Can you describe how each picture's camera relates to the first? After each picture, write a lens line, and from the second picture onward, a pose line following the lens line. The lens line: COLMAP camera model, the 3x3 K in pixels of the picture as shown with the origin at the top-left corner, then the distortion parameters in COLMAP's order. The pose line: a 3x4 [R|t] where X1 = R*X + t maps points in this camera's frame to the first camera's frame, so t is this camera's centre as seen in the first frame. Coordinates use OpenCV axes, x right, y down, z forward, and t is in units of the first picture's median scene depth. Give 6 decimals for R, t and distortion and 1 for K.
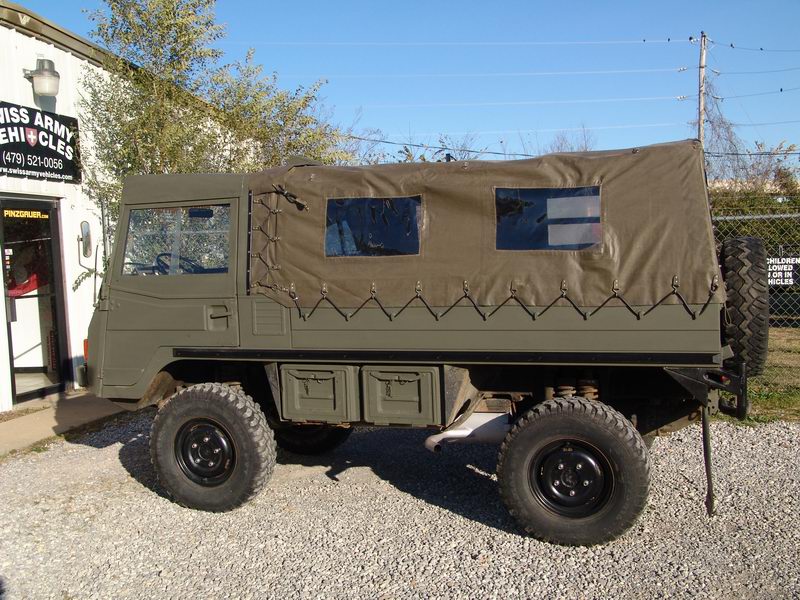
lens RADIAL K [[845.5, 0, 400.0], [0, 845.5, 300.0], [0, 0, 1]] dist [-0.103324, 0.211448]
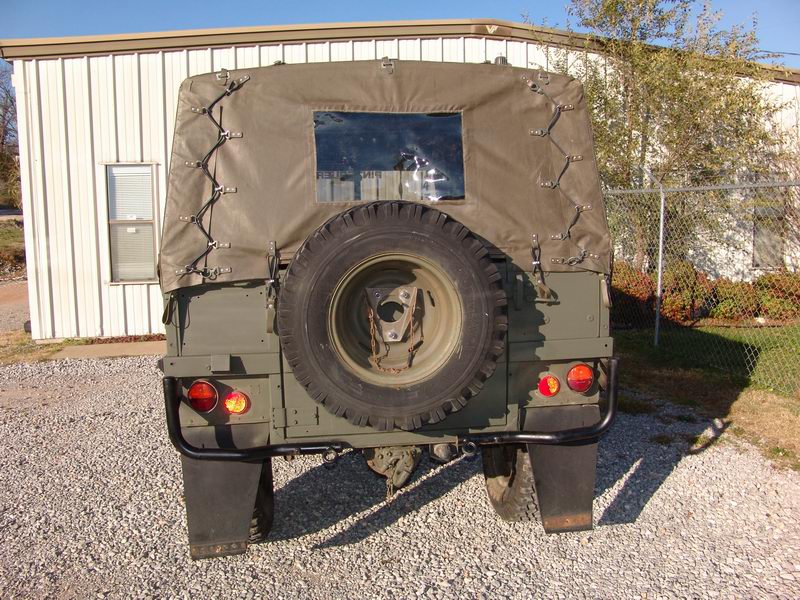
lens RADIAL K [[675.5, 0, 400.0], [0, 675.5, 300.0], [0, 0, 1]] dist [-0.143034, 0.126343]
pose [[0.448563, 0.136164, -0.883318, 0.851435], [-0.065193, 0.990678, 0.119608, -0.060097], [0.891371, 0.003934, 0.453258, 0.774629]]
